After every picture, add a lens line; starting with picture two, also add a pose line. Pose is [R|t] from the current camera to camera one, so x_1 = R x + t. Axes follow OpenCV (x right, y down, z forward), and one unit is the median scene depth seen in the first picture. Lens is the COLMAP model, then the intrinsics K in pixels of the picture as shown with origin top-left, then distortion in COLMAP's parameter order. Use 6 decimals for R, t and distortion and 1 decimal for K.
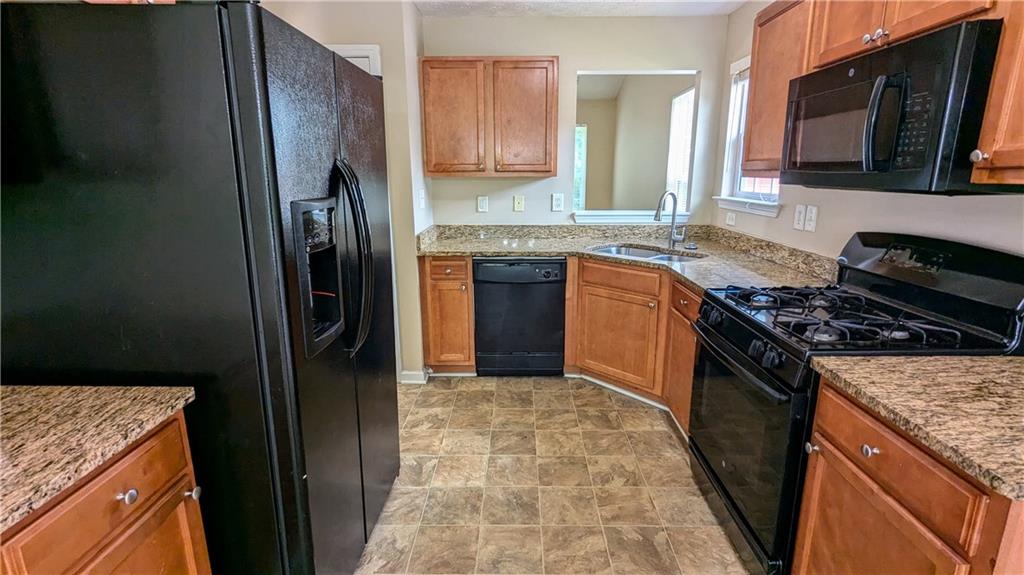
lens RADIAL K [[475.6, 0, 518.8], [0, 475.6, 295.9], [0, 0, 1]] dist [-0.004784, 0.002648]
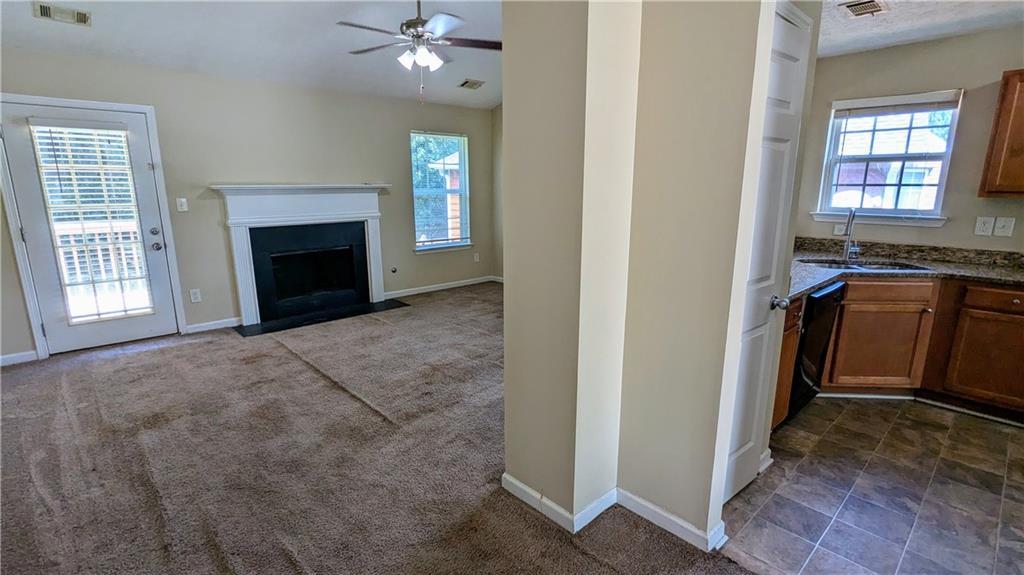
lens RADIAL K [[475.6, 0, 511.6], [0, 475.6, 290.7], [0, 0, 1]] dist [-0.004784, 0.002648]
pose [[0.729778, -0.141774, 0.668823, -0.935332], [0.165003, 0.985868, 0.028938, -0.174690], [-0.663474, 0.089240, 0.742858, 0.643080]]
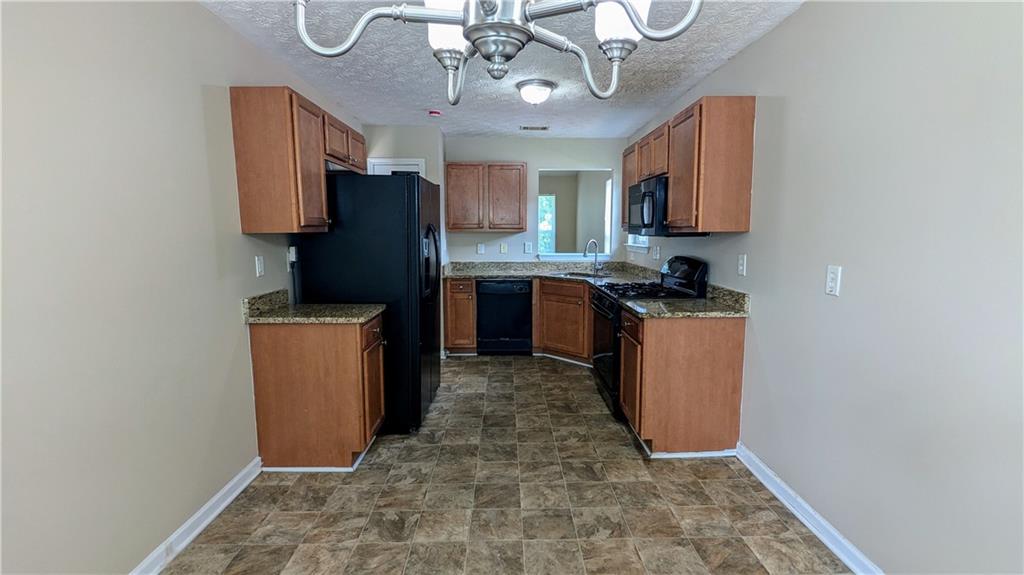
lens RADIAL K [[475.6, 0, 509.6], [0, 475.6, 283.8], [0, 0, 1]] dist [-0.004784, 0.002648]
pose [[0.999905, 0.000188, 0.013818, -0.002169], [0.001738, 0.990261, -0.139211, 0.152396], [-0.013710, 0.139222, 0.990166, -0.585646]]
